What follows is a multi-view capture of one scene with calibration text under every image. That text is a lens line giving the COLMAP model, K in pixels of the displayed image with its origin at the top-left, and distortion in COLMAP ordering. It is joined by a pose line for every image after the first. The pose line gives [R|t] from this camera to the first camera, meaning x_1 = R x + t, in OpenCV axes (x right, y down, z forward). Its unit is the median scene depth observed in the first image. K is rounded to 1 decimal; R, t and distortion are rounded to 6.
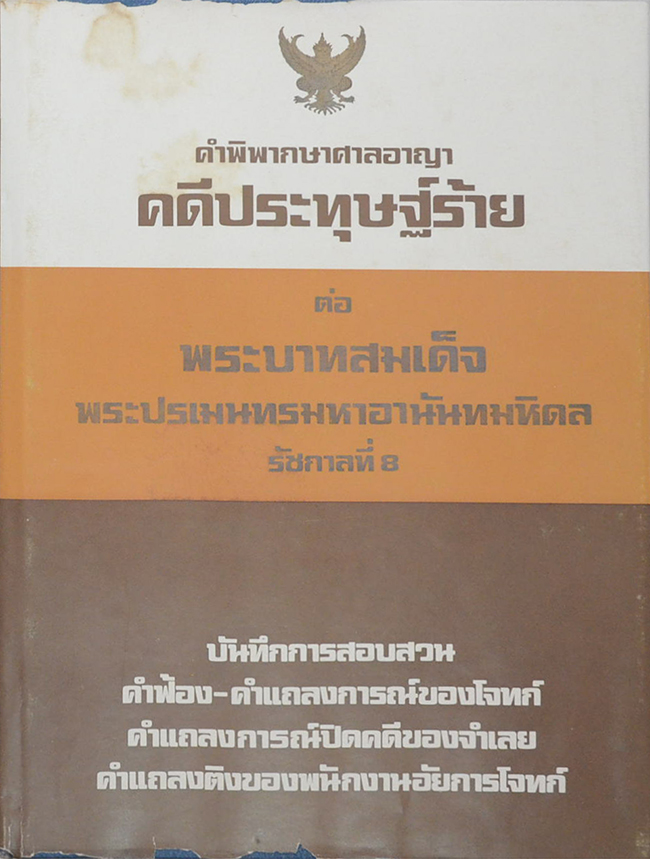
lens RADIAL K [[628.7, 0, 239.6], [0, 628.7, 323.2], [0, 0, 1]] dist [-0.042100, 0.029560]
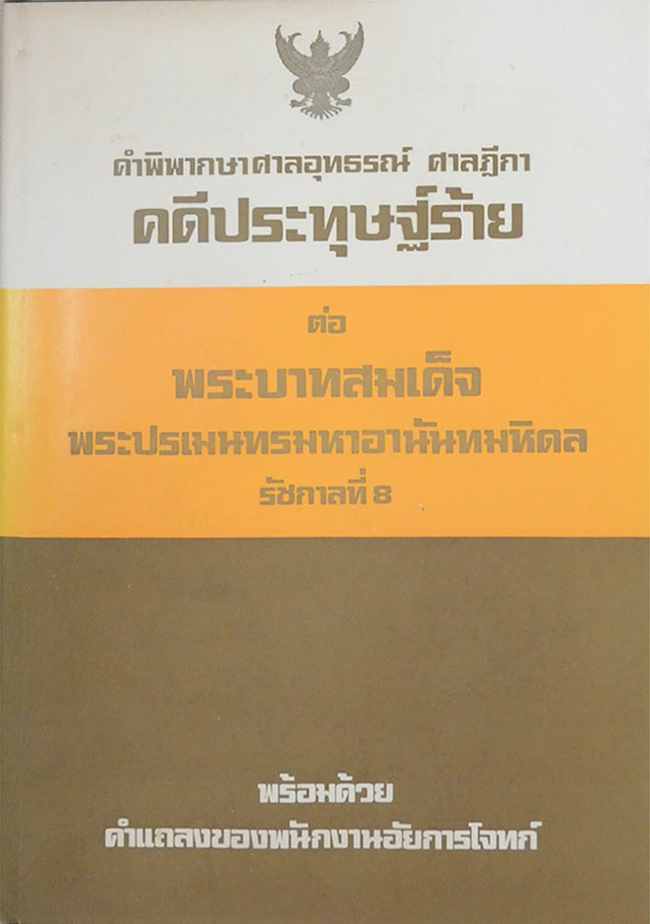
lens RADIAL K [[675.4, 0, 325.4], [0, 675.4, 348.2], [0, 0, 1]] dist [-0.003142, -0.010533]
pose [[0.999777, -0.012947, -0.016709, 0.169335], [0.013021, 0.999906, 0.004339, 0.000653], [0.016651, -0.004555, 0.999851, -0.002890]]
